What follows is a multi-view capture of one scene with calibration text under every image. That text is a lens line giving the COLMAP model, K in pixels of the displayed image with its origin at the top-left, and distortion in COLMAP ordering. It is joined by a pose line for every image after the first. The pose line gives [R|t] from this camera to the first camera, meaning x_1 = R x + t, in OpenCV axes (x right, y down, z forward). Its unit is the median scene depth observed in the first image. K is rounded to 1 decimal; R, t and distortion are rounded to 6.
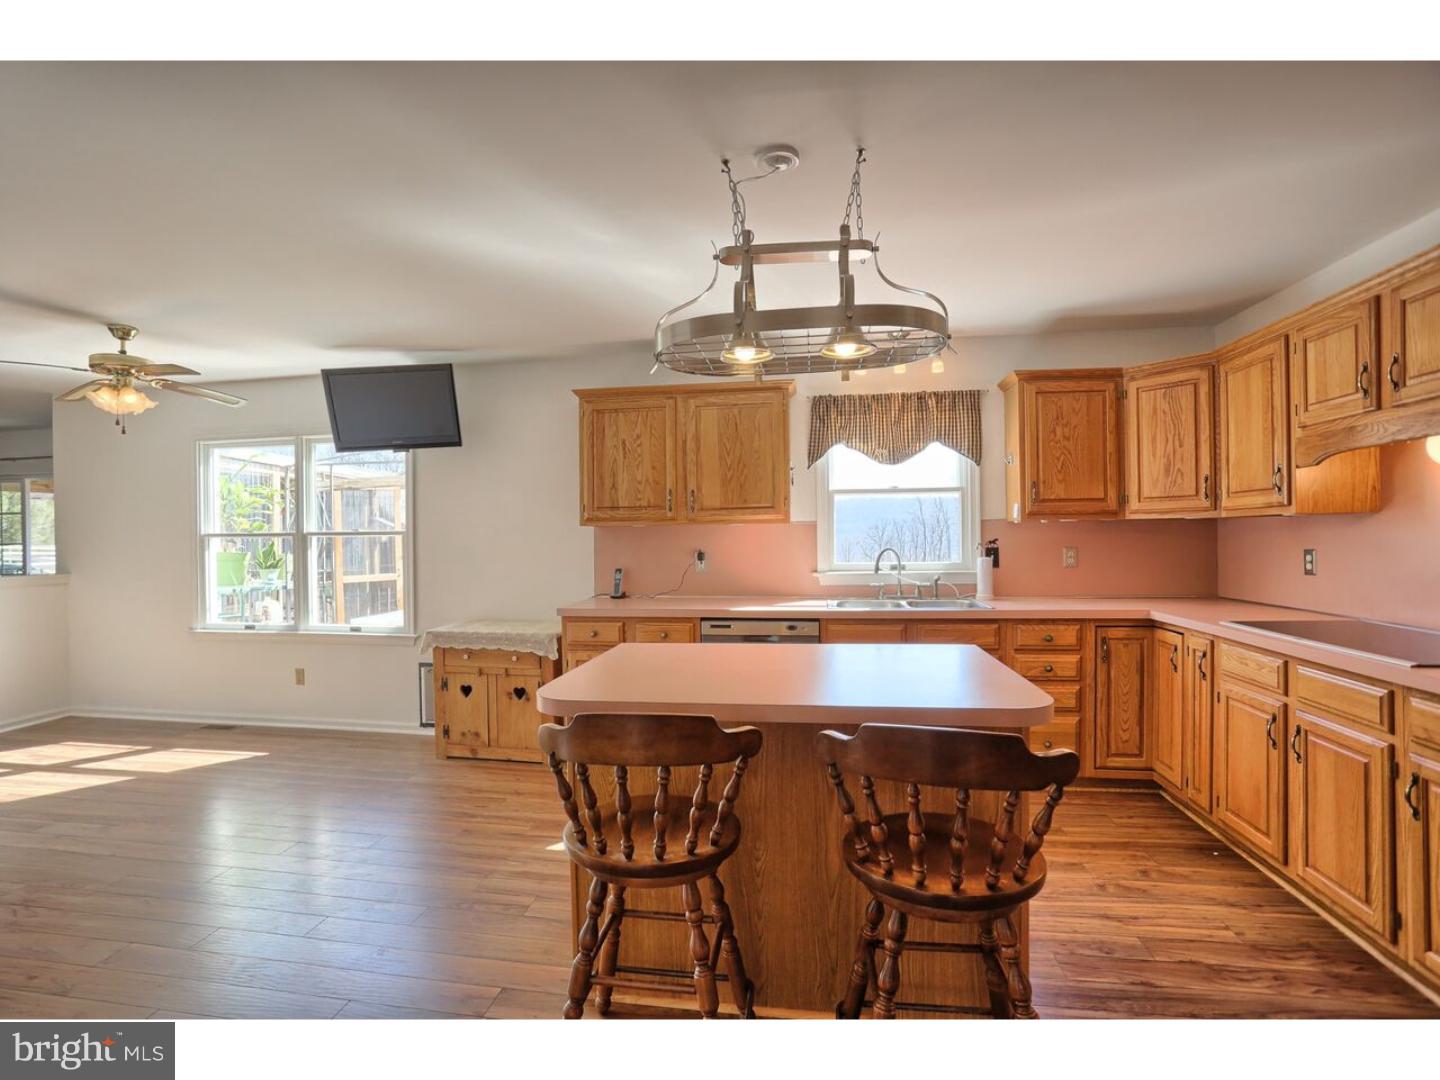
lens RADIAL K [[706.7, 0, 702.4], [0, 706.7, 539.2], [0, 0, 1]] dist [-0.071571, 0.033907]
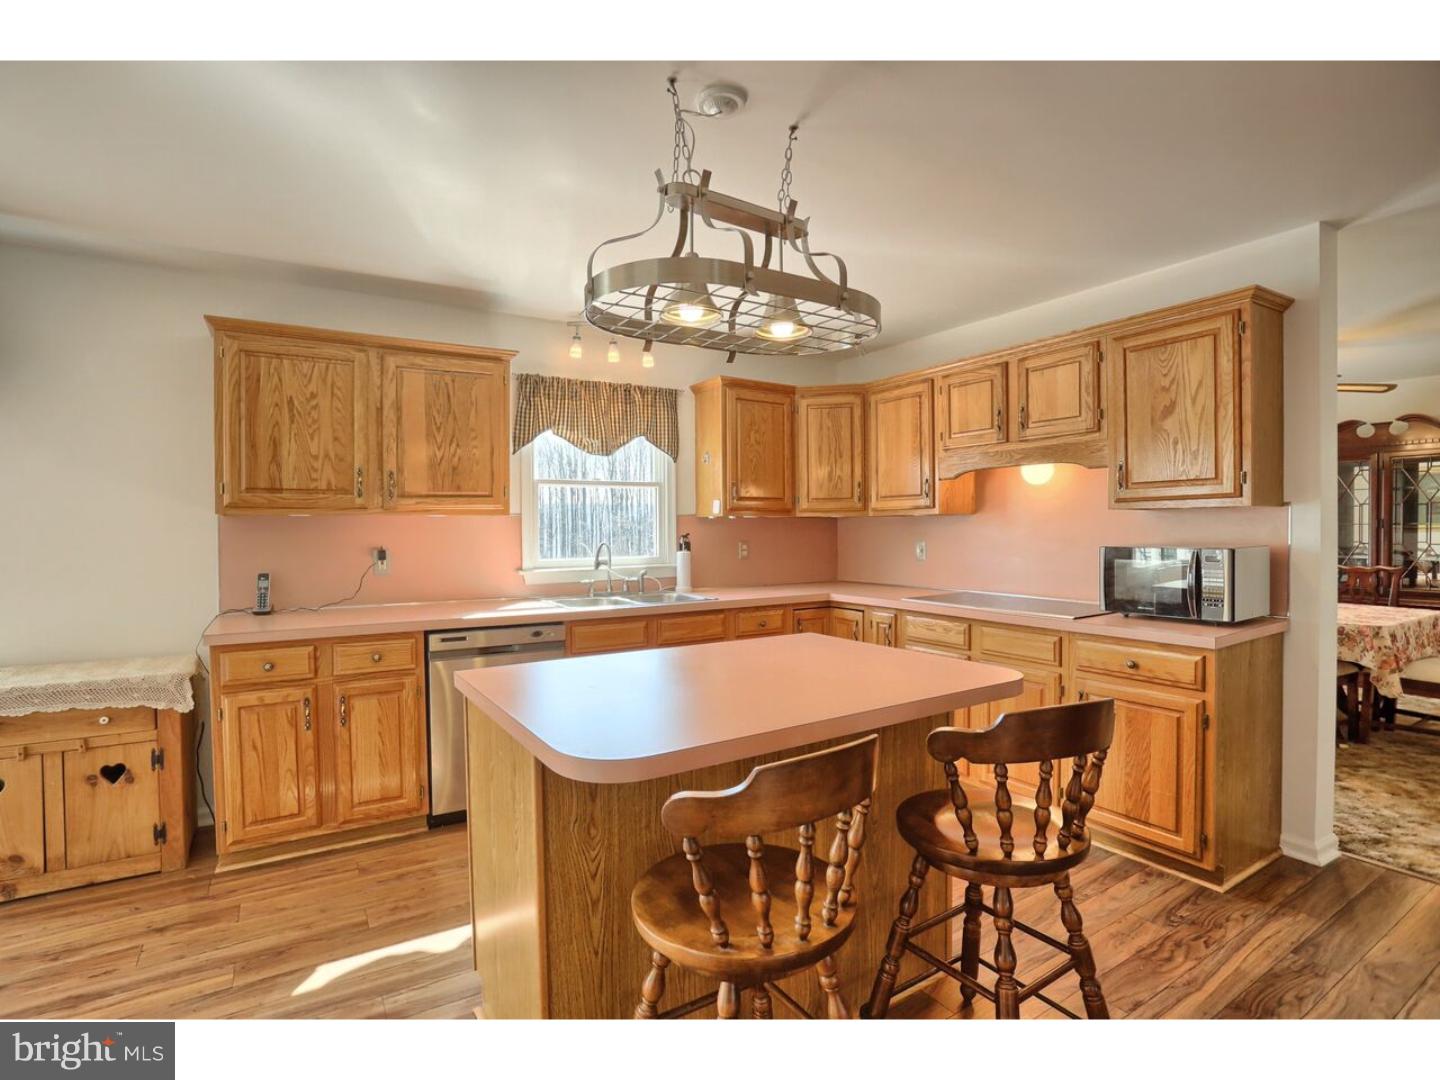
lens RADIAL K [[706.7, 0, 702.4], [0, 706.7, 539.2], [0, 0, 1]] dist [-0.071571, 0.033907]
pose [[0.761245, -0.003428, 0.648456, -0.259277], [0.000348, 0.999988, 0.004877, 0.003094], [-0.648465, -0.003487, 0.761237, 0.181761]]
